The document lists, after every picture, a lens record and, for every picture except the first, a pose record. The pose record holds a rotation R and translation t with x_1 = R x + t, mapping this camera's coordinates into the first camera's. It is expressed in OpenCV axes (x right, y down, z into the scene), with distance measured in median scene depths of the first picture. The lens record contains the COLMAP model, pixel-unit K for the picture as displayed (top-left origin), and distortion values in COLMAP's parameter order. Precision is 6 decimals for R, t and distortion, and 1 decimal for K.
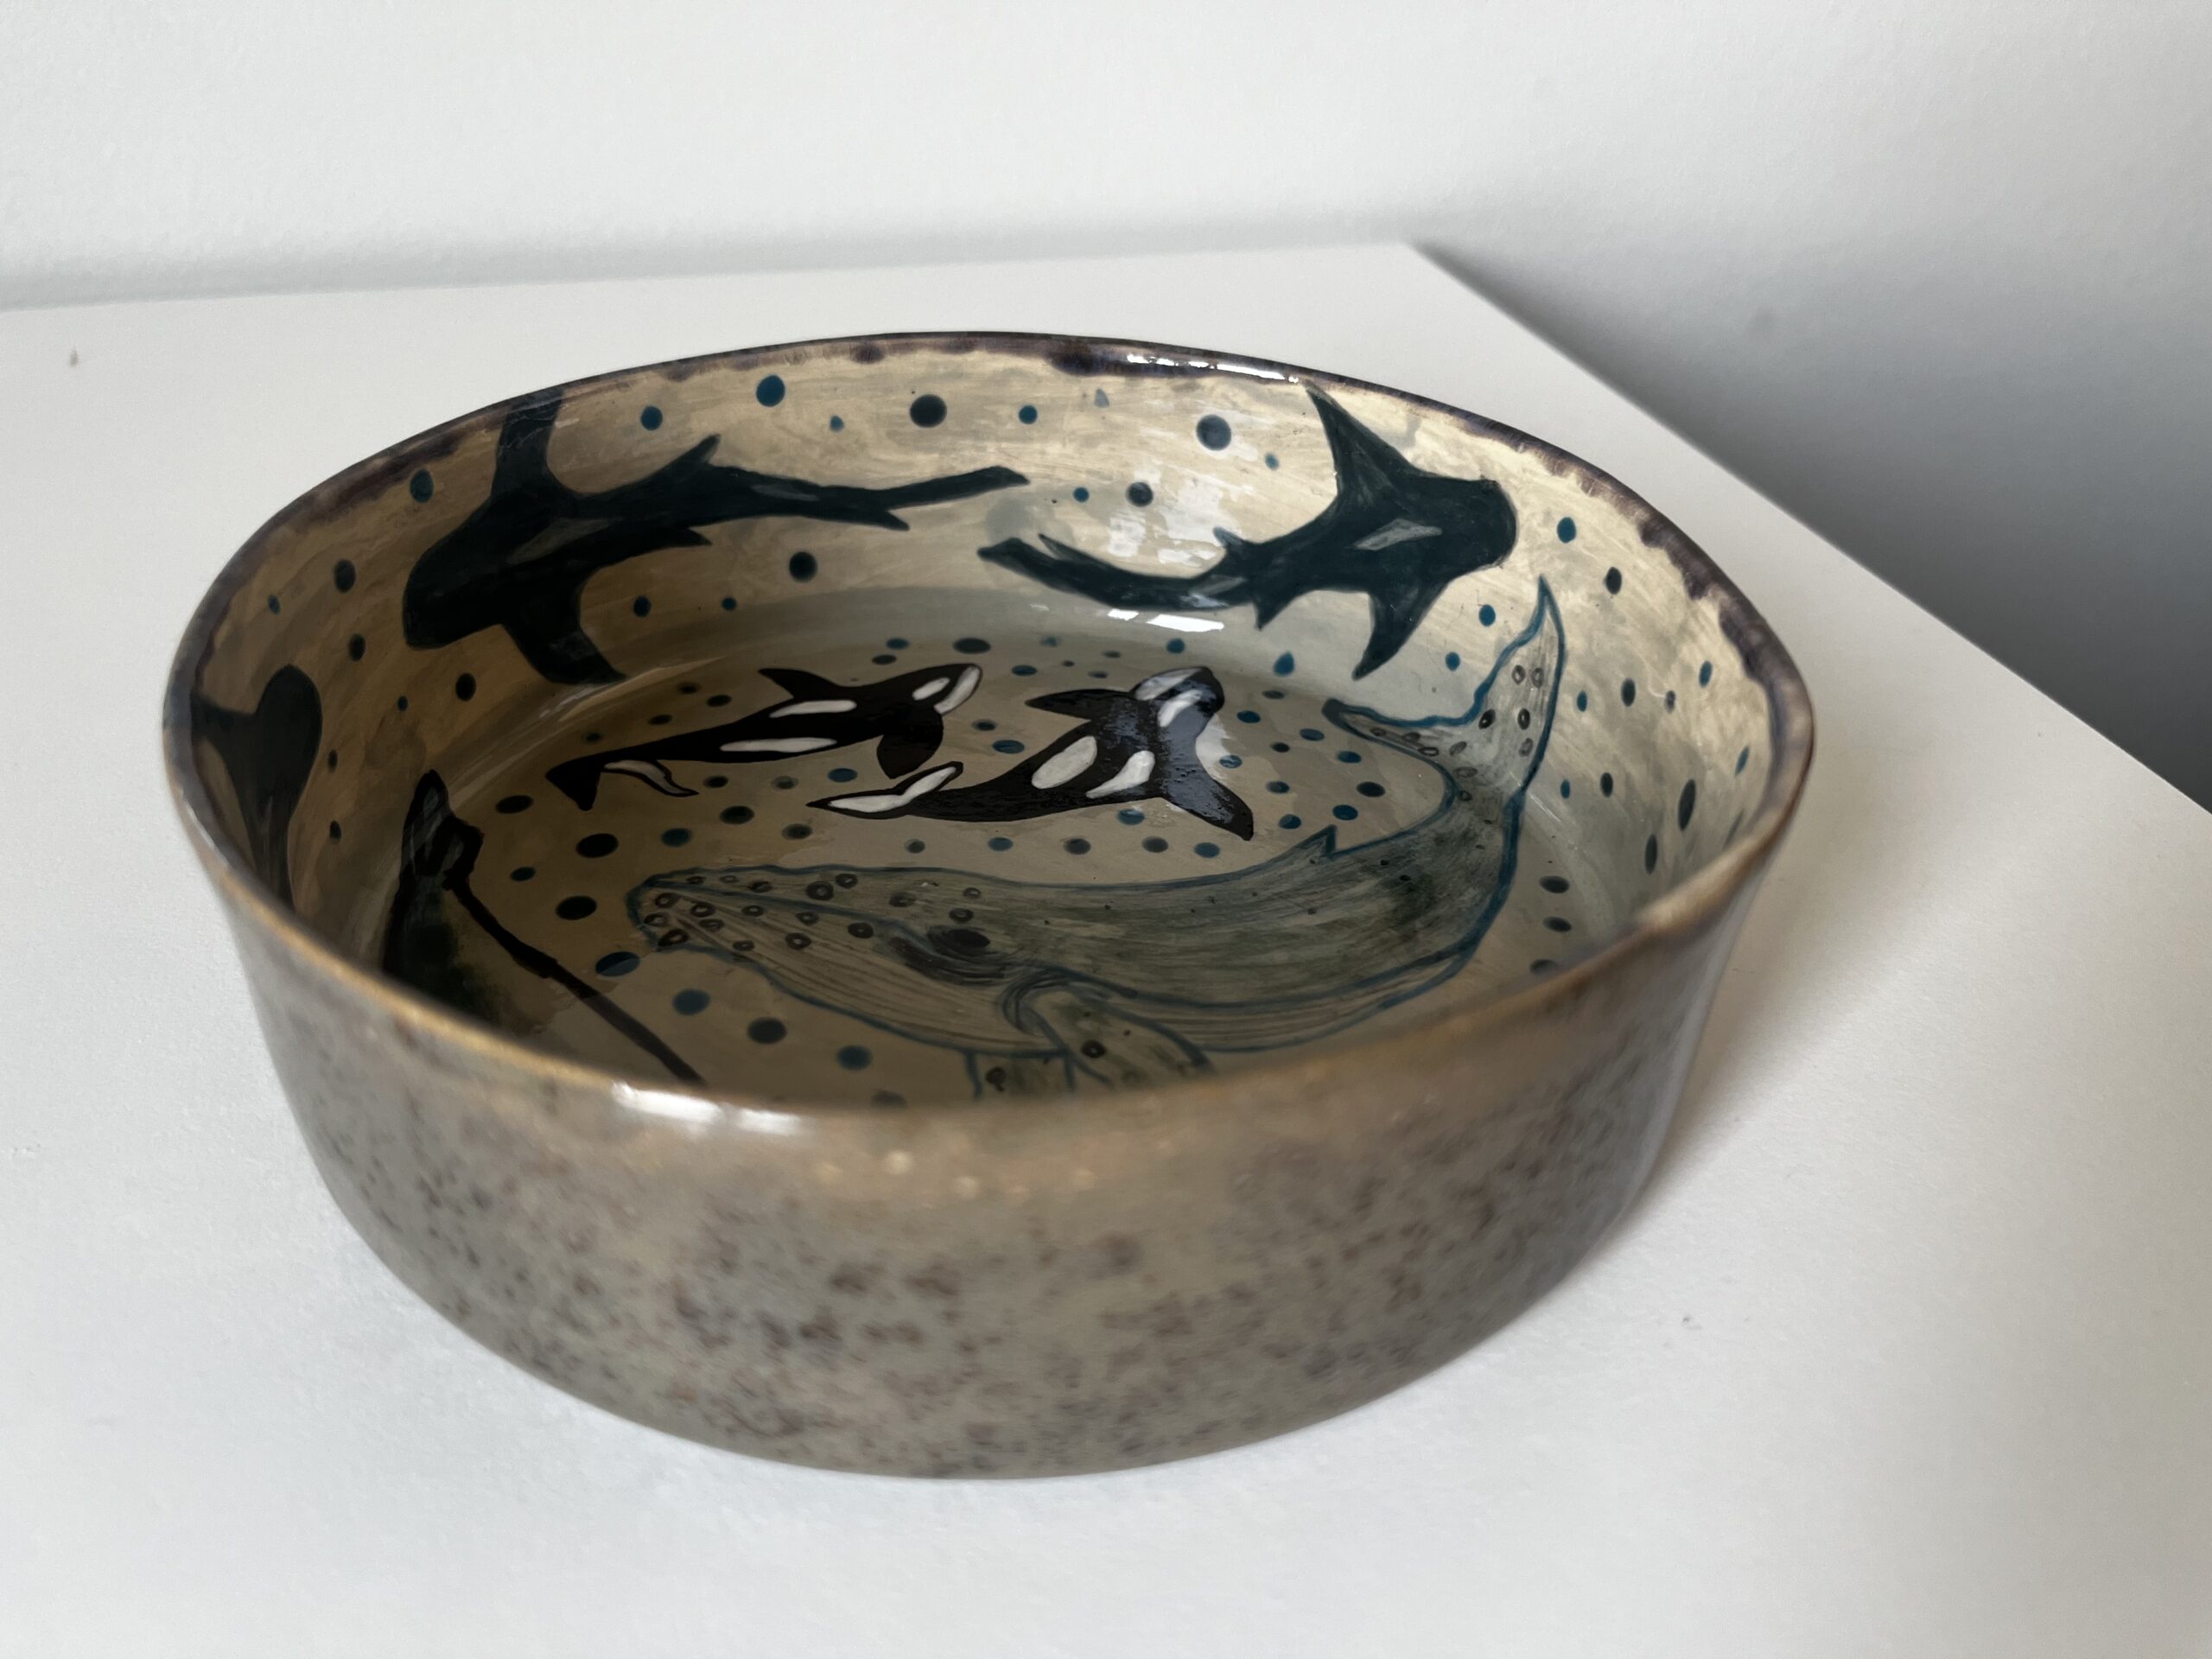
lens RADIAL K [[1739.0, 0, 1123.5], [0, 1739.0, 830.5], [0, 0, 1]] dist [0.098351, -0.541257]
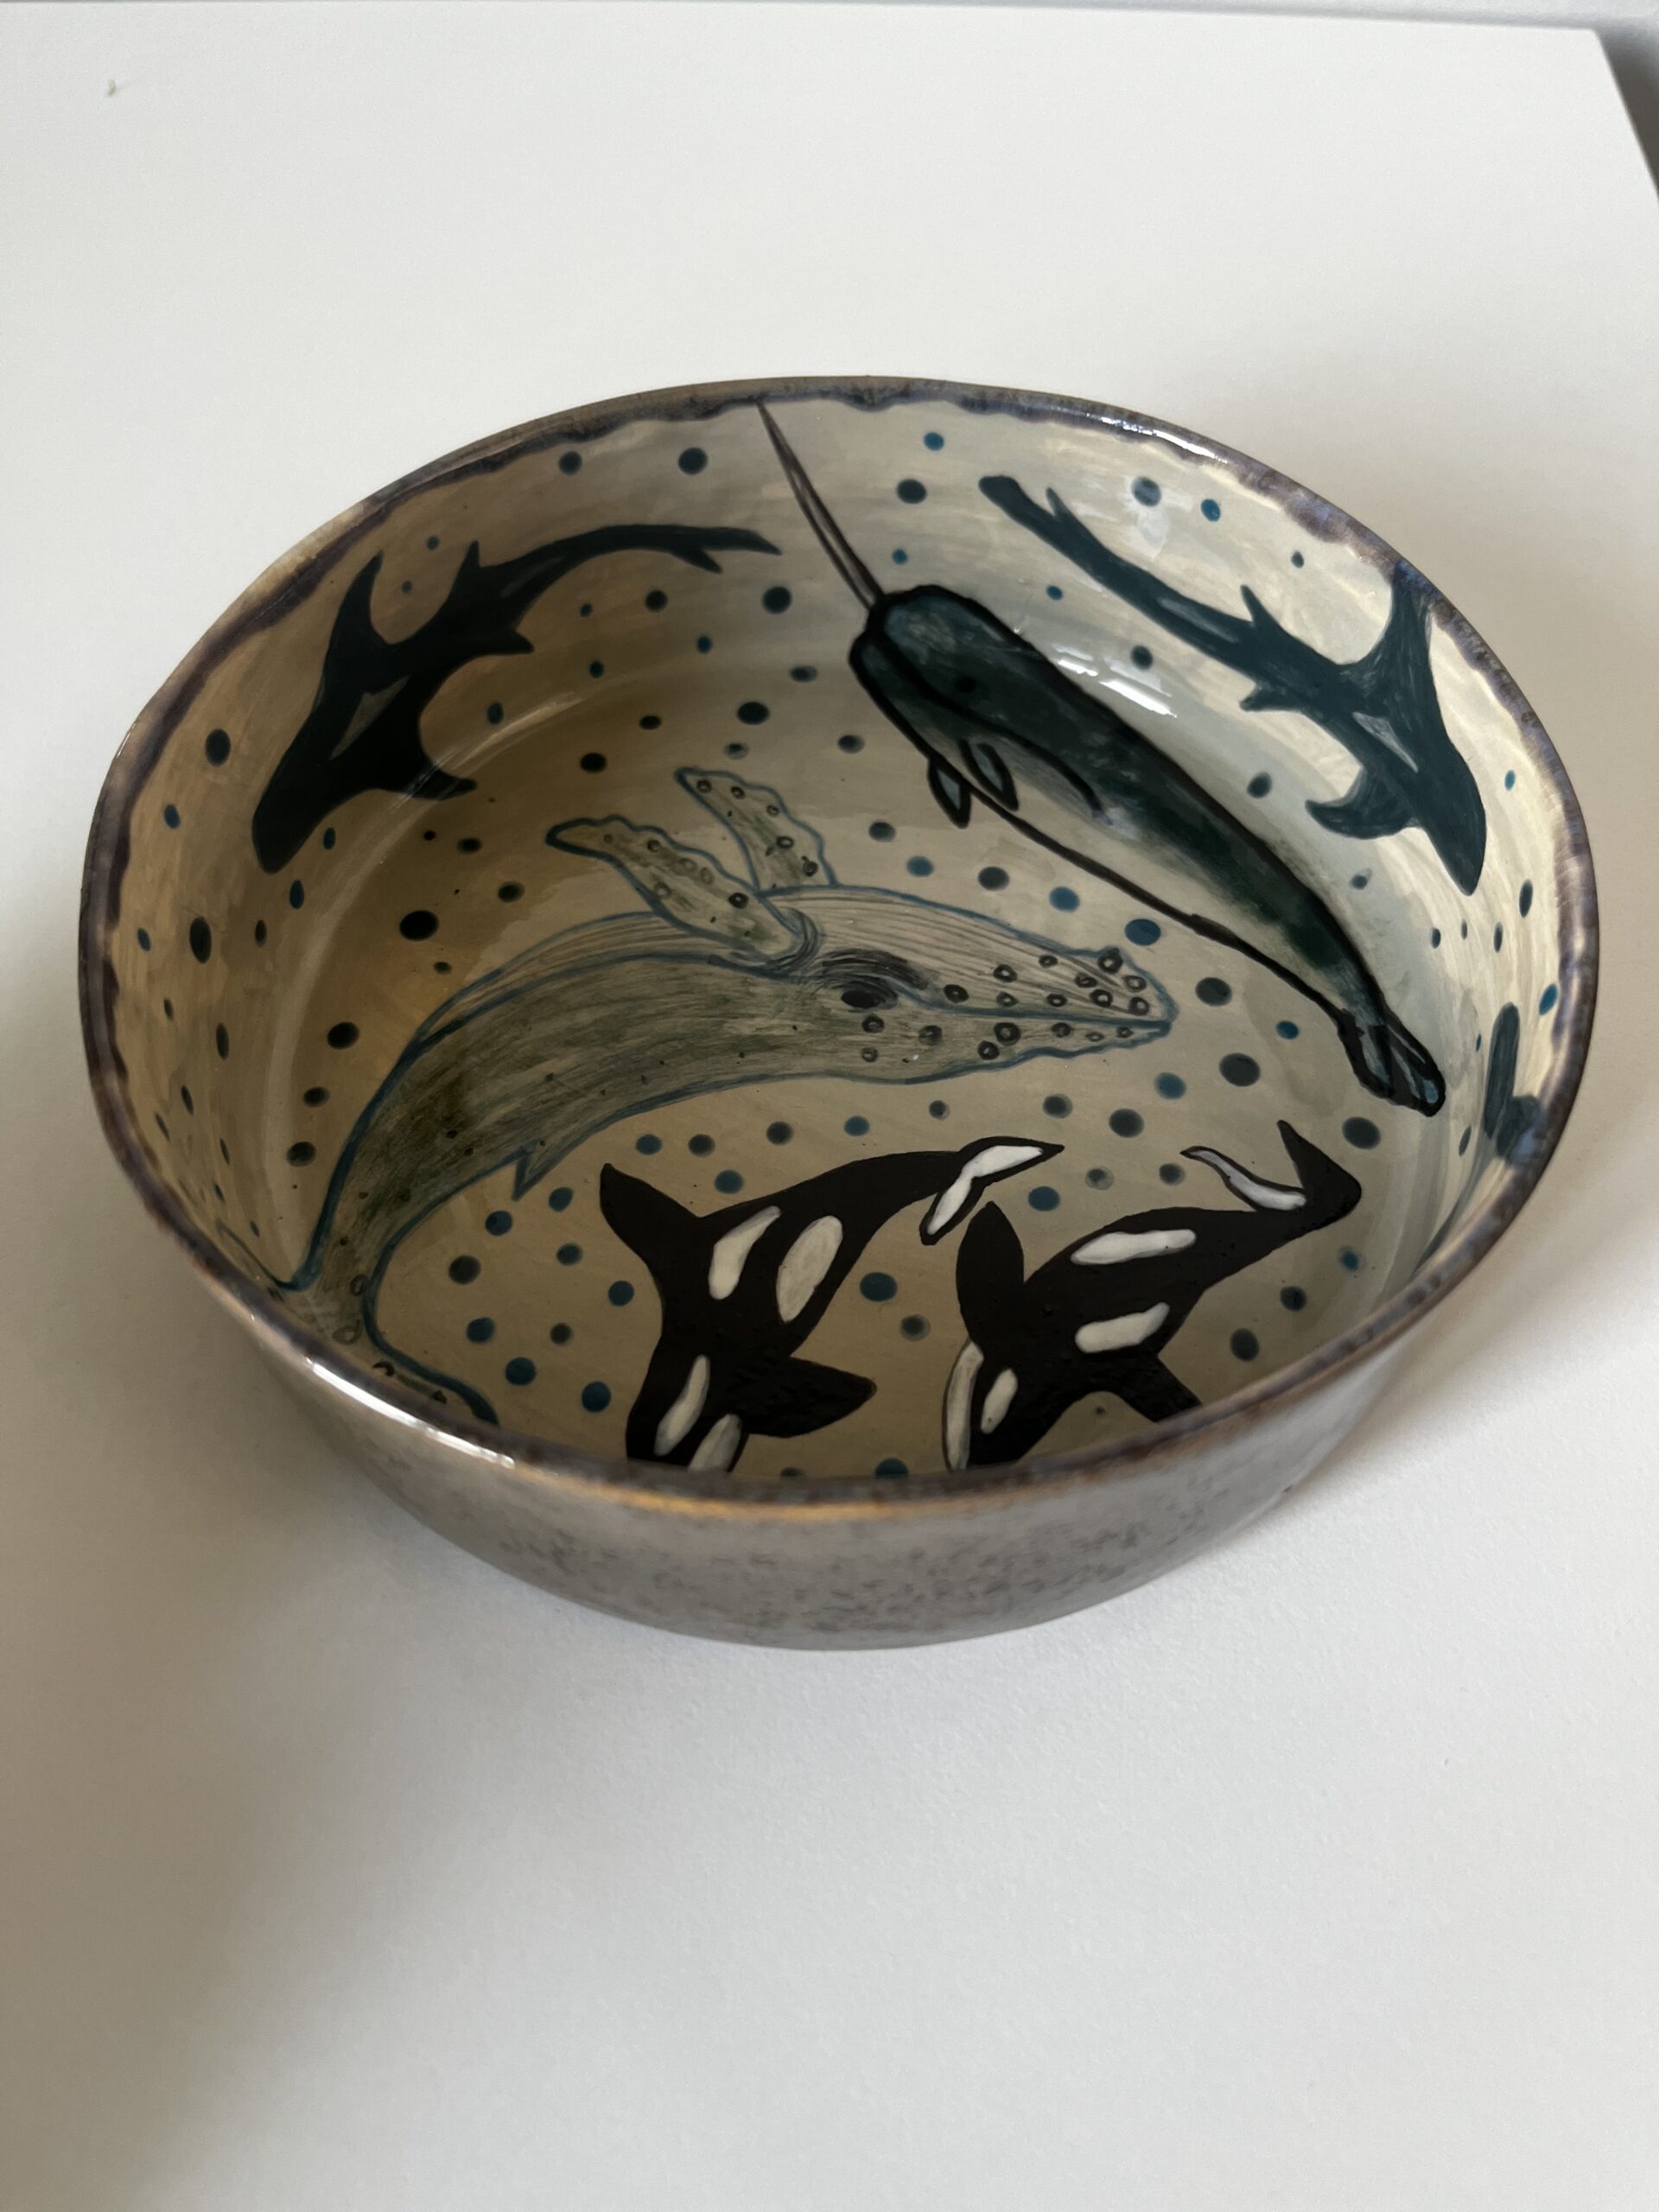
lens RADIAL K [[1739.0, 0, 811.4], [0, 1739.0, 1101.0], [0, 0, 1]] dist [0.098351, -0.541257]
pose [[-0.995637, 0.061719, -0.069985, 0.024244], [-0.071554, -0.023574, 0.997158, -1.001345], [0.059893, 0.997815, 0.027888, 0.973600]]
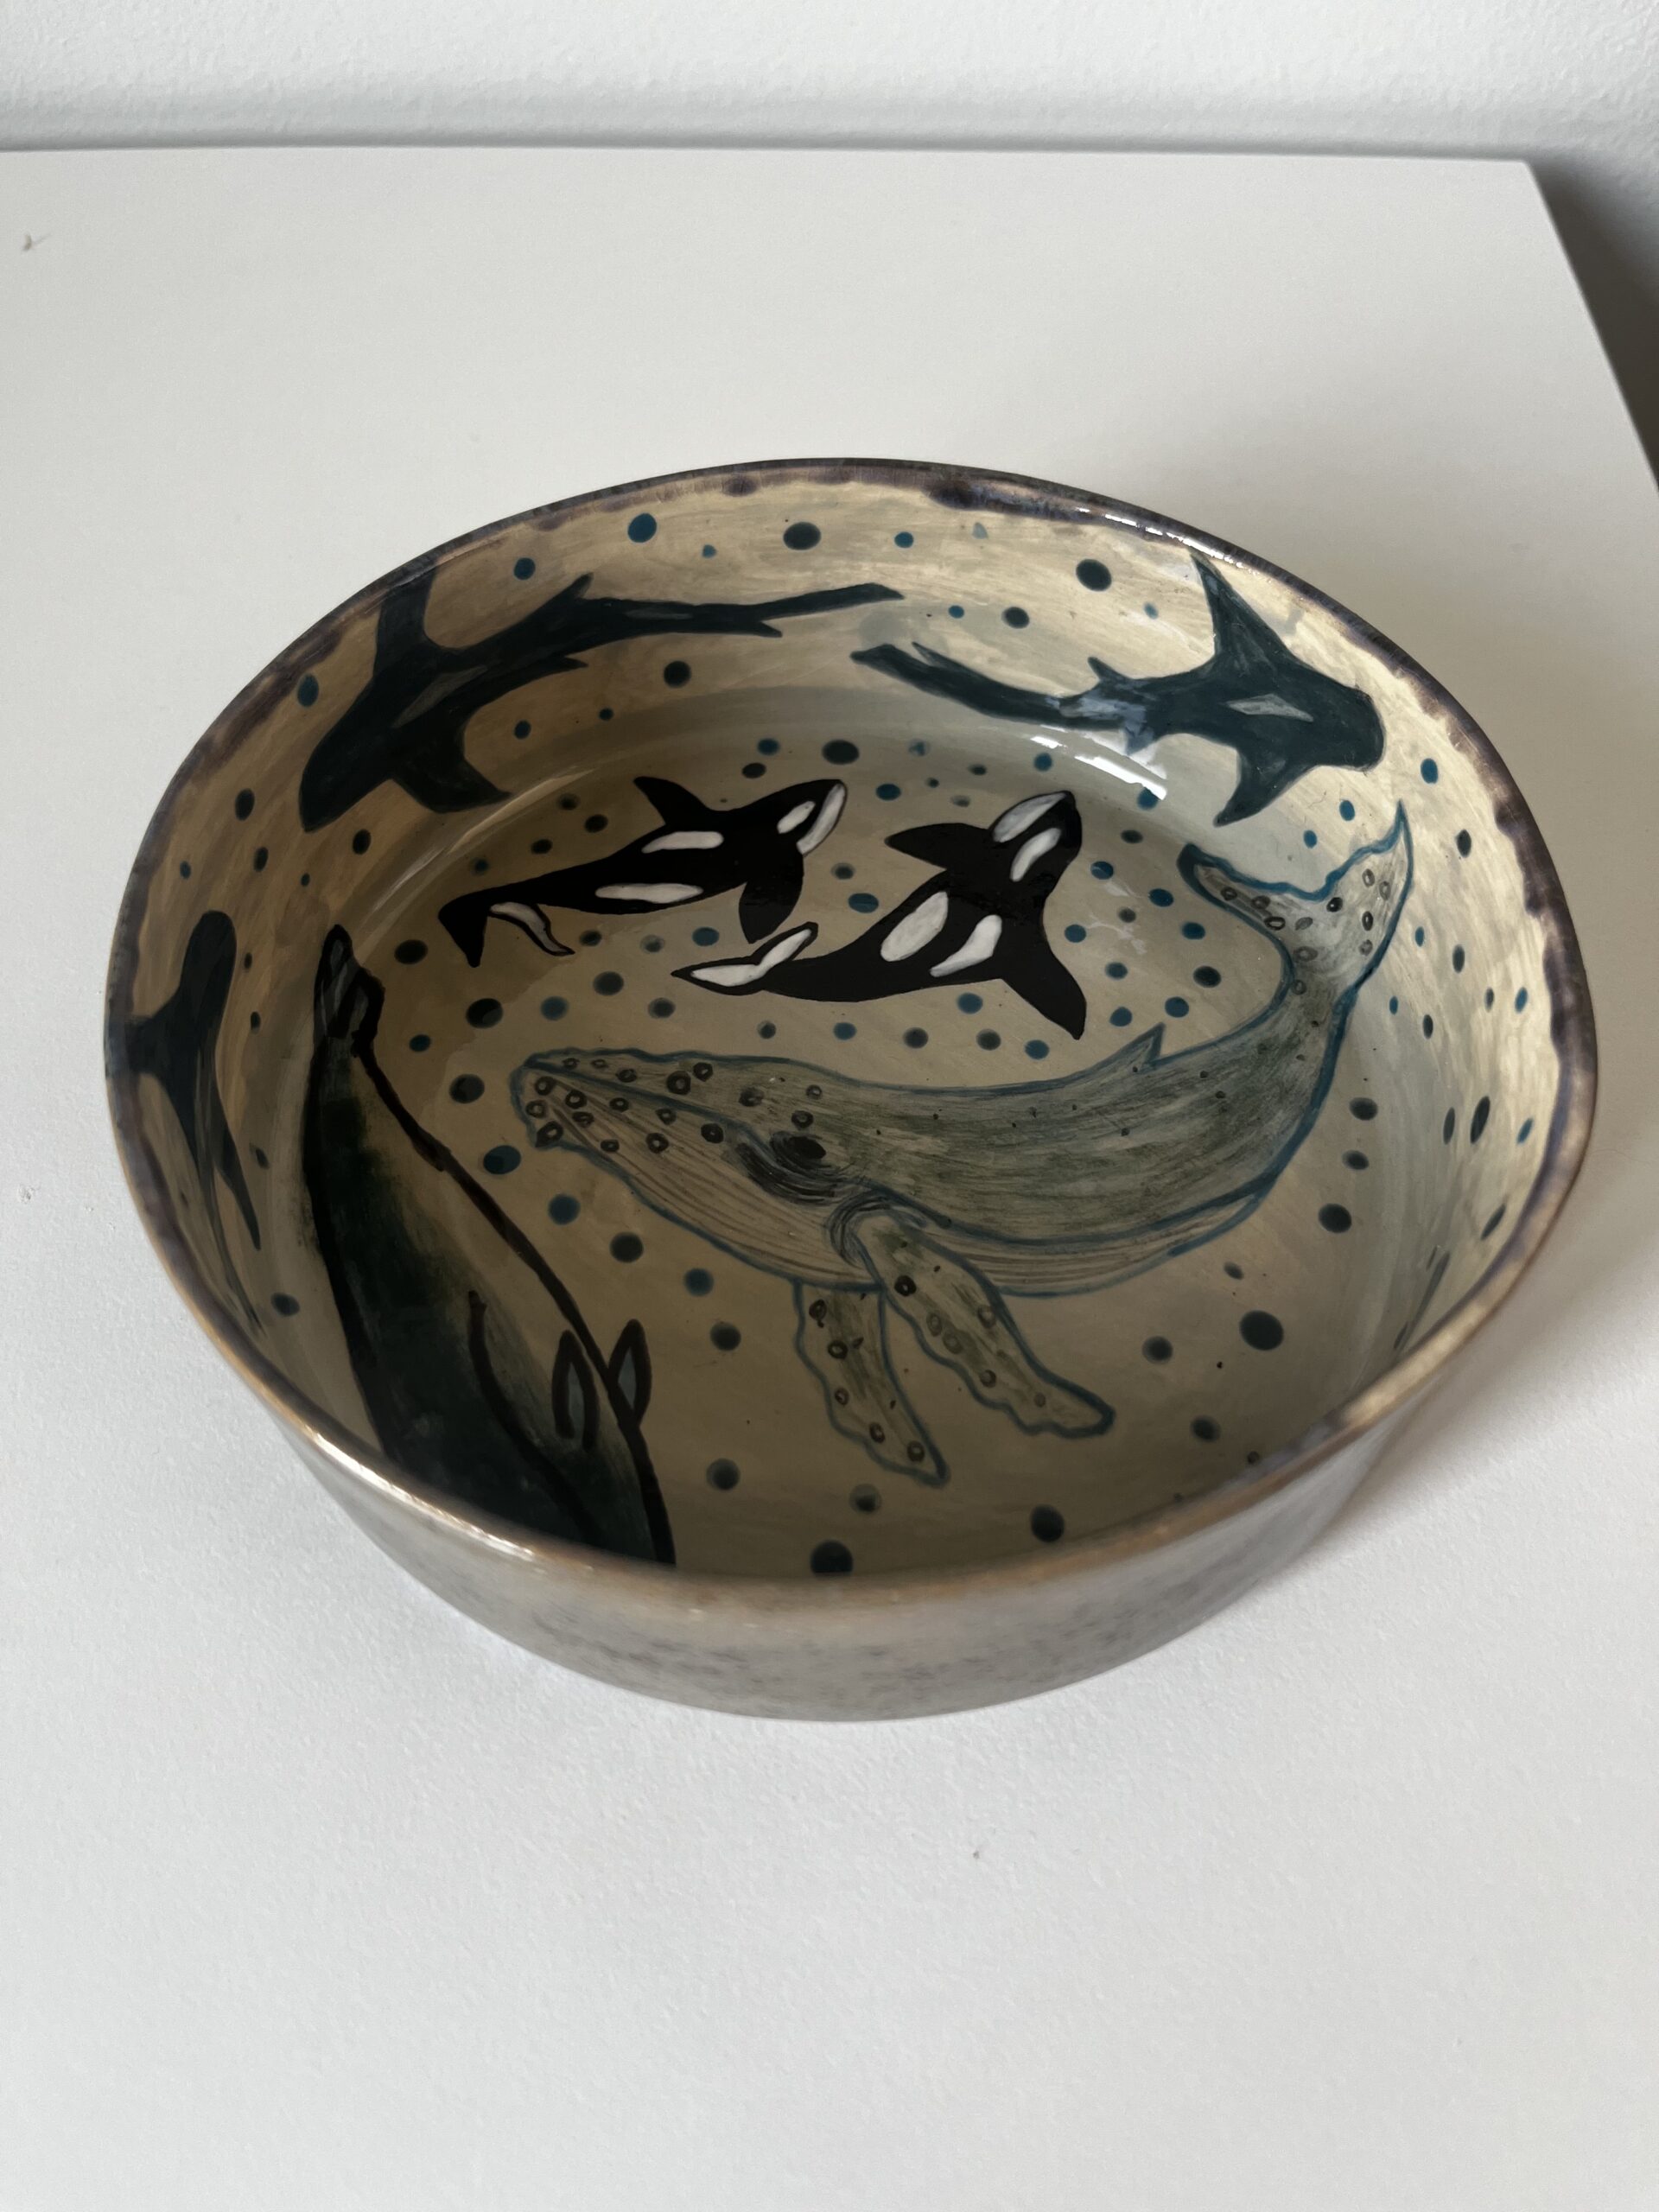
lens RADIAL K [[1769.8, 0, 829.5], [0, 1769.8, 1106.0], [0, 0, 1]] dist [0.039551, -0.195220]
pose [[0.990555, 0.082117, -0.109806, 0.044999], [-0.036873, 0.930864, 0.363501, -0.354376], [0.132064, -0.356019, 0.925100, -0.035646]]
